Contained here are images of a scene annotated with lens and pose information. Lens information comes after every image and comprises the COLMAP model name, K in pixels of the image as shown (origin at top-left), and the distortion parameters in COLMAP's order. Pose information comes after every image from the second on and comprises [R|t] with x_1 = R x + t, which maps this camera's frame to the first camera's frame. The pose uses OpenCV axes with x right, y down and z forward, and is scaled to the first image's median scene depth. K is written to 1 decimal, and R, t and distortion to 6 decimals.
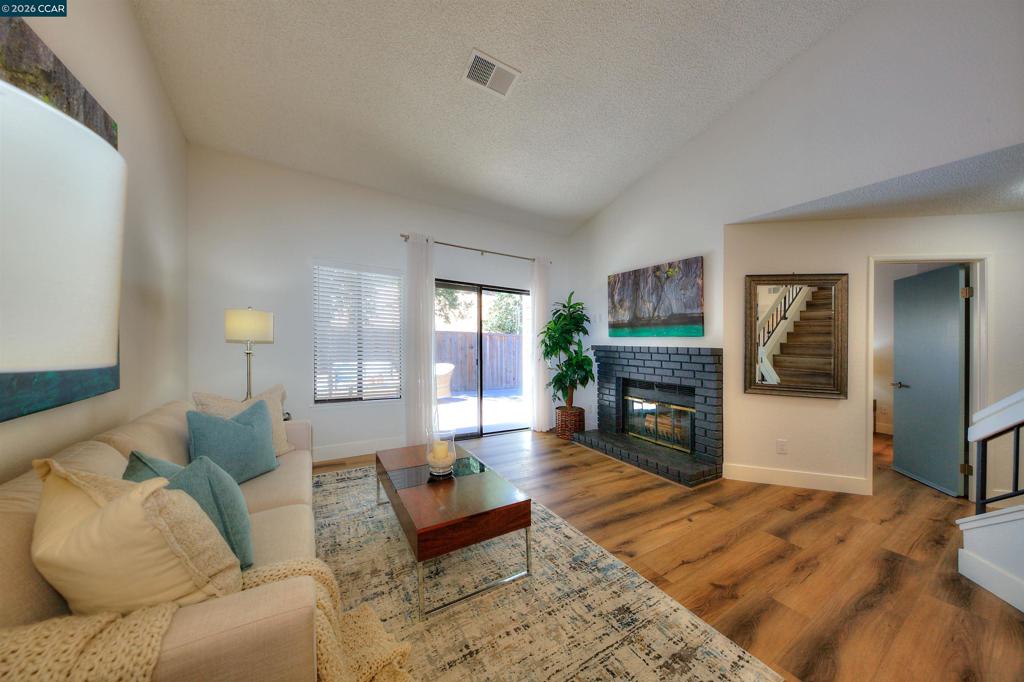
lens RADIAL K [[331.7, 0, 519.5], [0, 331.7, 340.2], [0, 0, 1]] dist [0.000583, -0.000004]
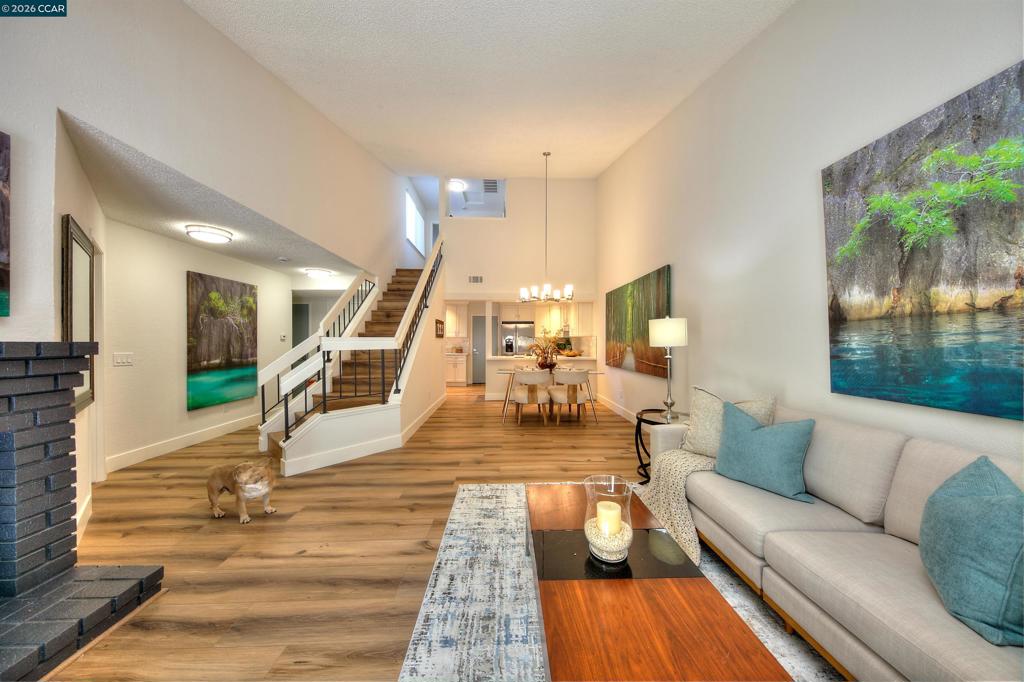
lens RADIAL K [[325.9, 0, 503.2], [0, 325.9, 340.0], [0, 0, 1]] dist [0.000303, -0.006696]
pose [[-0.847759, -0.016121, 0.530137, -0.225948], [-0.017412, 0.999845, 0.002561, -0.002396], [-0.530096, -0.007060, -0.847908, 0.956157]]
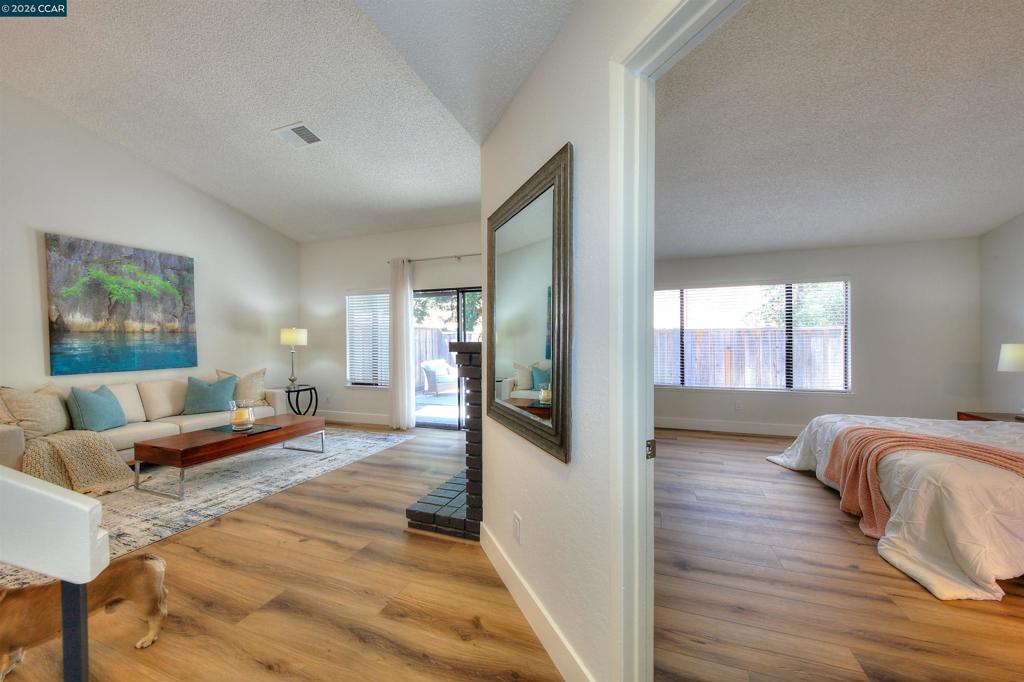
lens RADIAL K [[331.7, 0, 519.5], [0, 331.7, 340.2], [0, 0, 1]] dist [0.000583, -0.000004]
pose [[0.648058, -0.030168, -0.760993, 1.048837], [0.028312, 0.999479, -0.015512, 0.030141], [0.761065, -0.011493, 0.648574, 0.584894]]
